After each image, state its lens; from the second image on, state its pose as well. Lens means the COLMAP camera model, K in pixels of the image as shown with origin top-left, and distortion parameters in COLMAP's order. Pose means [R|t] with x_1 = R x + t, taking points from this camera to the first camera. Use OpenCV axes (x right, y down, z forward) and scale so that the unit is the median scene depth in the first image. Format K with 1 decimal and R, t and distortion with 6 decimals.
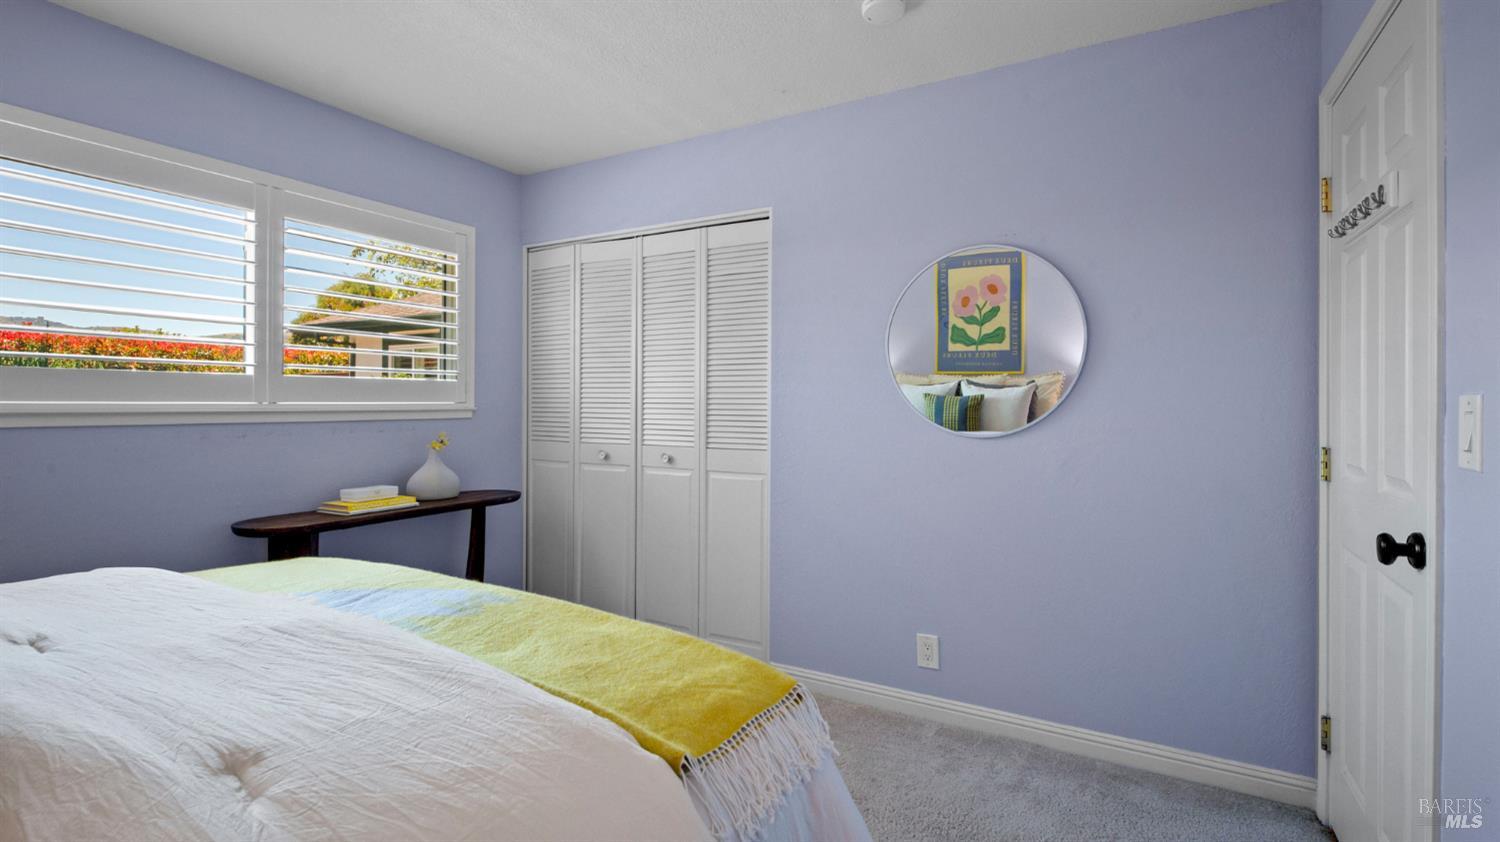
lens RADIAL K [[695.5, 0, 745.1], [0, 695.5, 412.3], [0, 0, 1]] dist [0.006455, -0.000876]
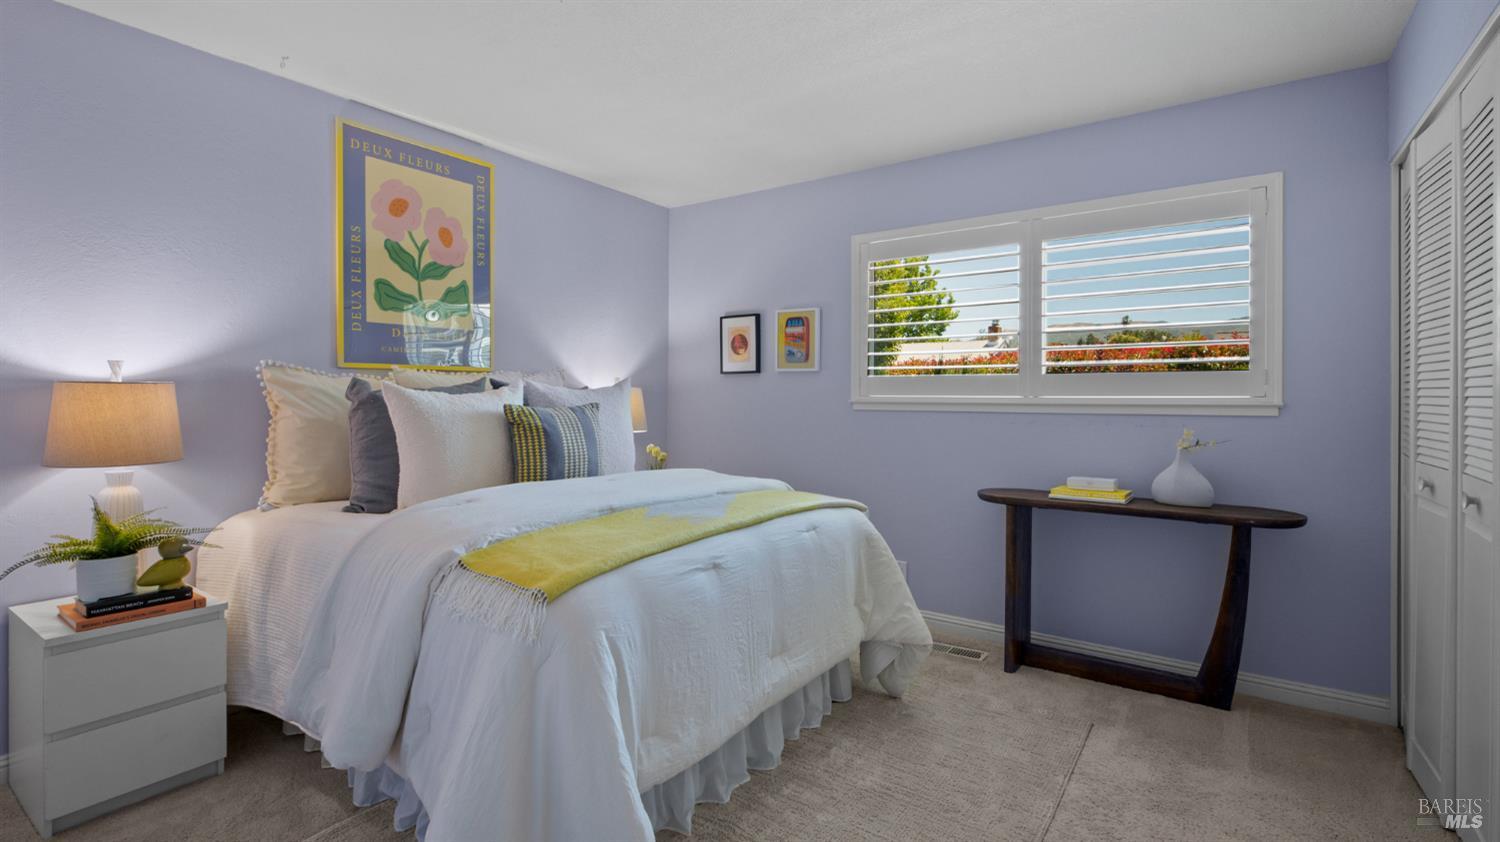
lens RADIAL K [[695.5, 0, 745.1], [0, 695.5, 412.3], [0, 0, 1]] dist [0.006455, -0.000876]
pose [[-0.095622, 0.010300, -0.995364, 0.509326], [-0.018919, 0.999747, 0.012163, 0.006196], [0.995238, 0.019995, -0.095403, 0.544342]]
